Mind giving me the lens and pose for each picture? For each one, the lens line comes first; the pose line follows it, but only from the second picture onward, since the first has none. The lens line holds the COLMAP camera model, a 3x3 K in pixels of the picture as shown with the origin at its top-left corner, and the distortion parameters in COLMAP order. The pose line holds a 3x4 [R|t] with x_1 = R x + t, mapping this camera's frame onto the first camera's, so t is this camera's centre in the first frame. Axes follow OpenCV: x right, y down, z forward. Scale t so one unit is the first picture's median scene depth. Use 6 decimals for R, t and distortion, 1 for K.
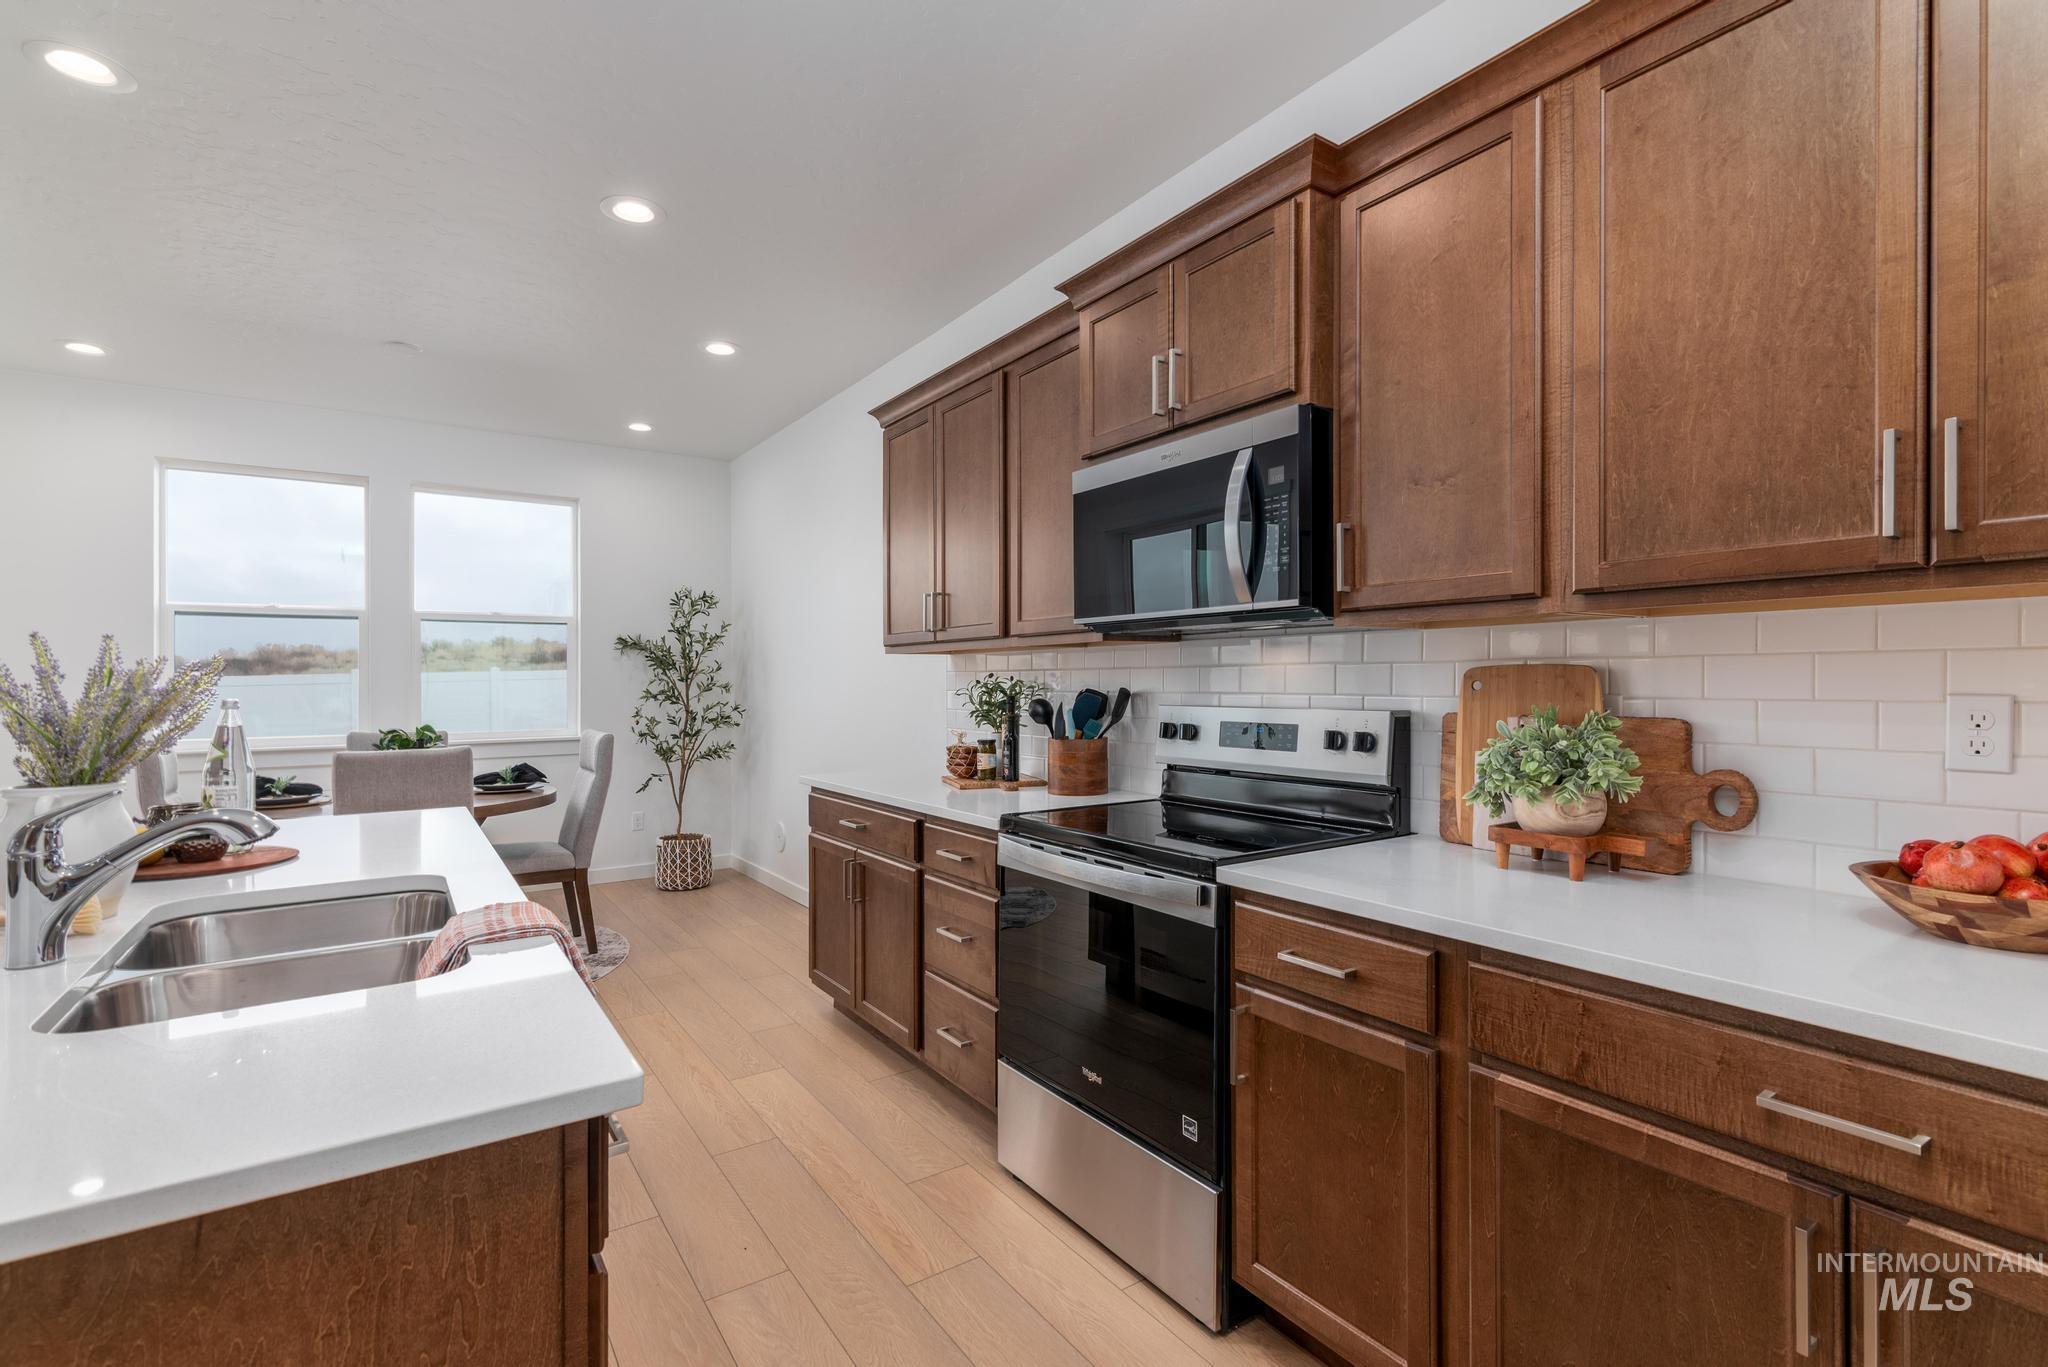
lens RADIAL K [[946.5, 0, 1019.0], [0, 946.5, 684.4], [0, 0, 1]] dist [0.013890, -0.002086]
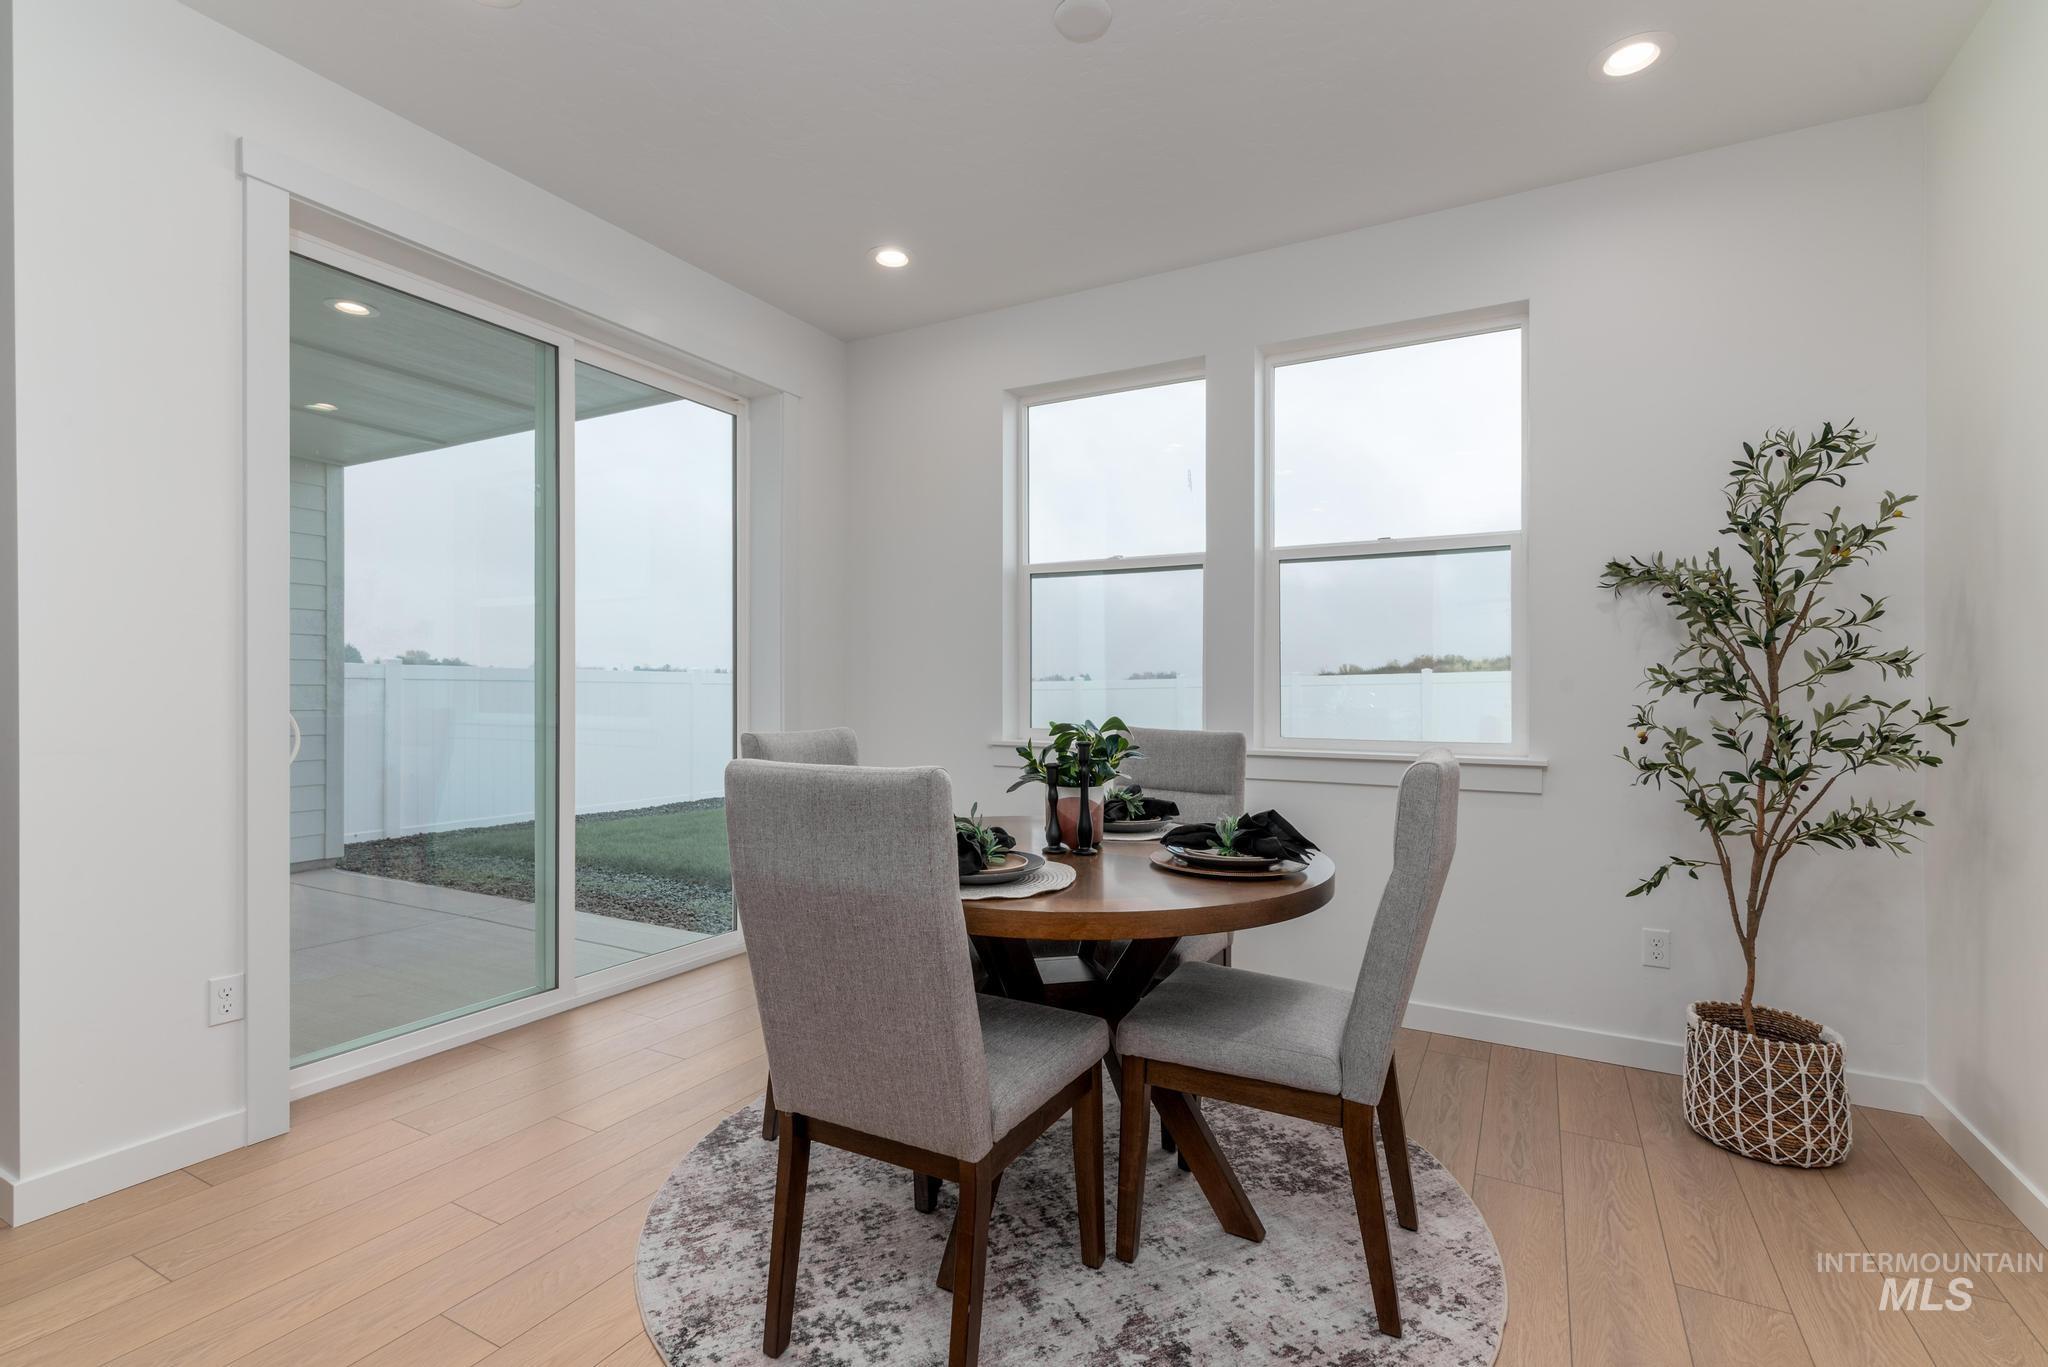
lens RADIAL K [[946.5, 0, 1009.1], [0, 946.5, 677.3], [0, 0, 1]] dist [0.013890, -0.002086]
pose [[0.454237, -0.004748, -0.890868, -0.277808], [-0.012796, 0.999848, -0.011853, 0.041558], [0.890789, 0.016784, 0.454107, 1.100183]]
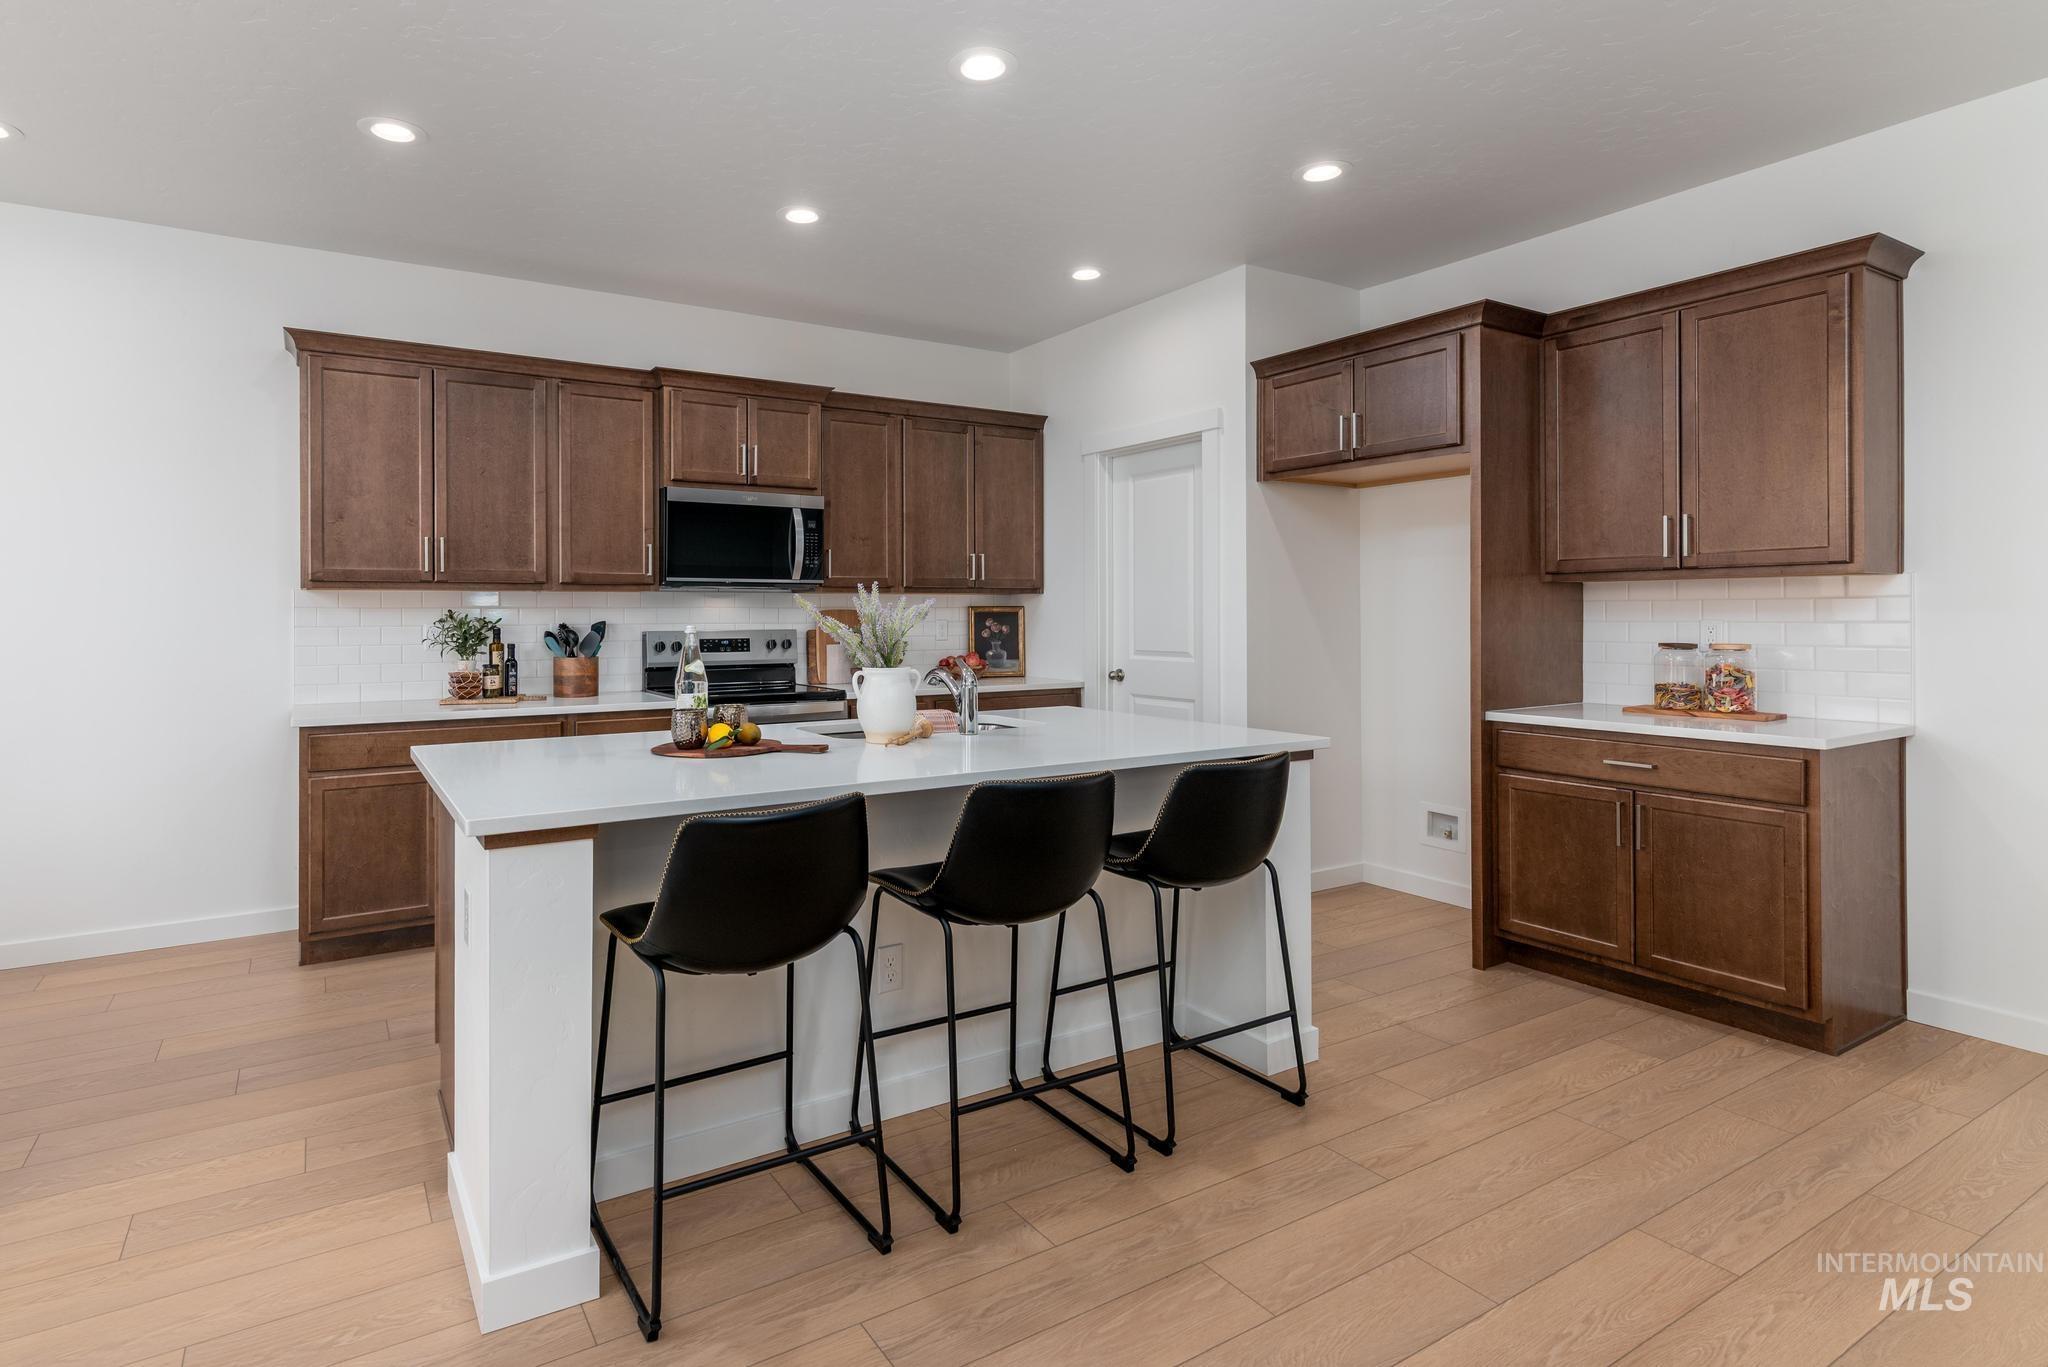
lens RADIAL K [[1049.9, 0, 902.7], [0, 1049.9, 614.0], [0, 0, 1]] dist [0.021705, -0.000025]
pose [[0.058857, 0.008058, 0.998234, -1.583193], [0.007328, 0.999937, -0.008503, 0.010777], [-0.998240, 0.007816, 0.058795, 0.460954]]
